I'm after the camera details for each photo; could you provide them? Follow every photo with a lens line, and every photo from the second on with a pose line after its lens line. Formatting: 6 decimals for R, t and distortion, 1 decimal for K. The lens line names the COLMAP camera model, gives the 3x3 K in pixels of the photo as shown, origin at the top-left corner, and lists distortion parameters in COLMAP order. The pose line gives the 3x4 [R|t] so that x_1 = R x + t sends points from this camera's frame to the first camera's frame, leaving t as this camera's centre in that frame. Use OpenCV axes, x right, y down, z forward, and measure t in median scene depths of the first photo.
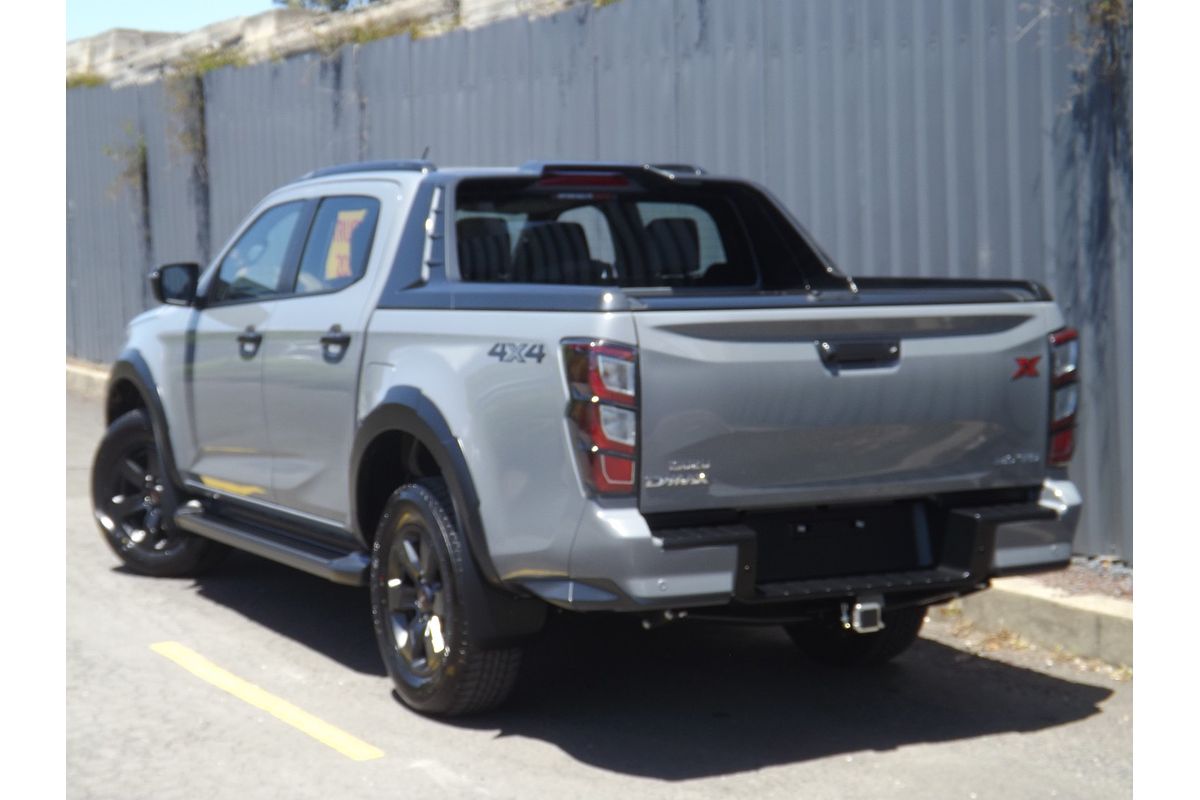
lens RADIAL K [[2218.9, 0, 597.8], [0, 2218.9, 403.7], [0, 0, 1]] dist [0.270442, 0.000000]
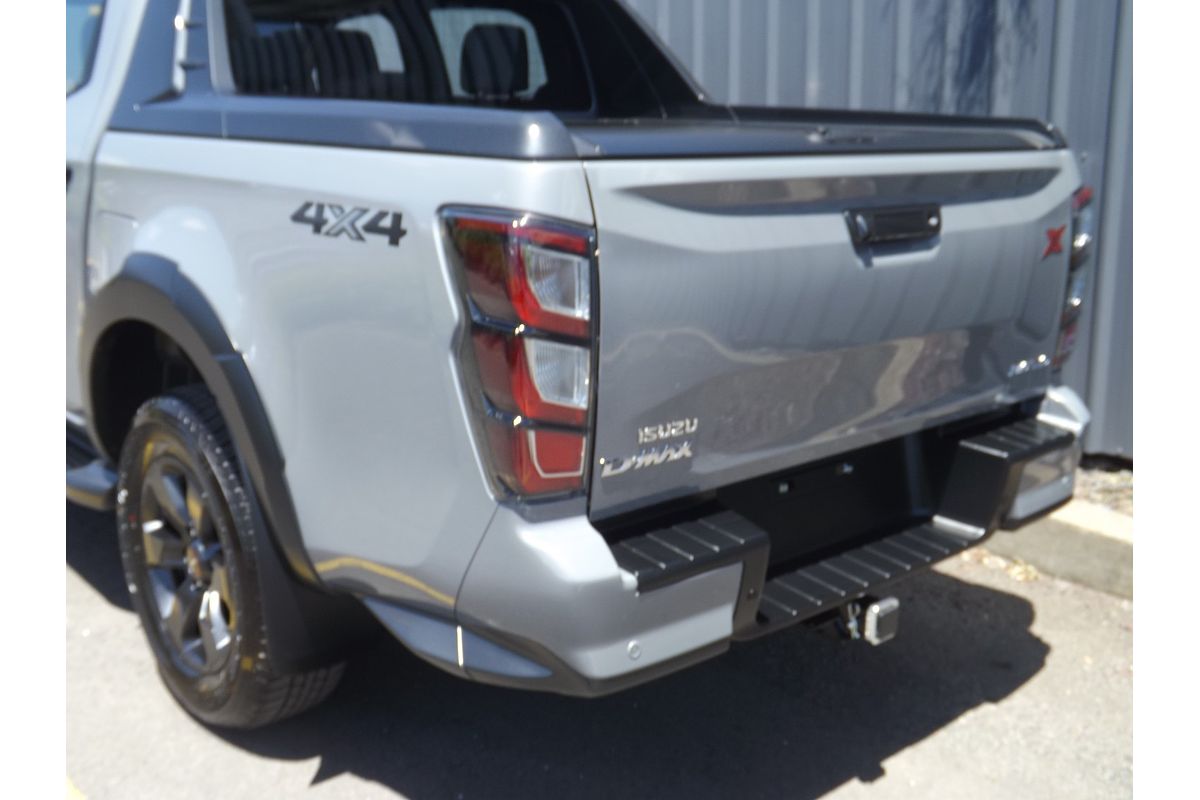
lens RADIAL K [[1187.3, 0, 591.8], [0, 1187.3, 376.8], [0, 0, 1]] dist [0.007255, 0.000000]
pose [[0.970488, -0.024148, 0.239937, -0.049349], [-0.016898, 0.985718, 0.167555, -0.035881], [-0.240556, -0.166664, 0.956220, 0.674383]]
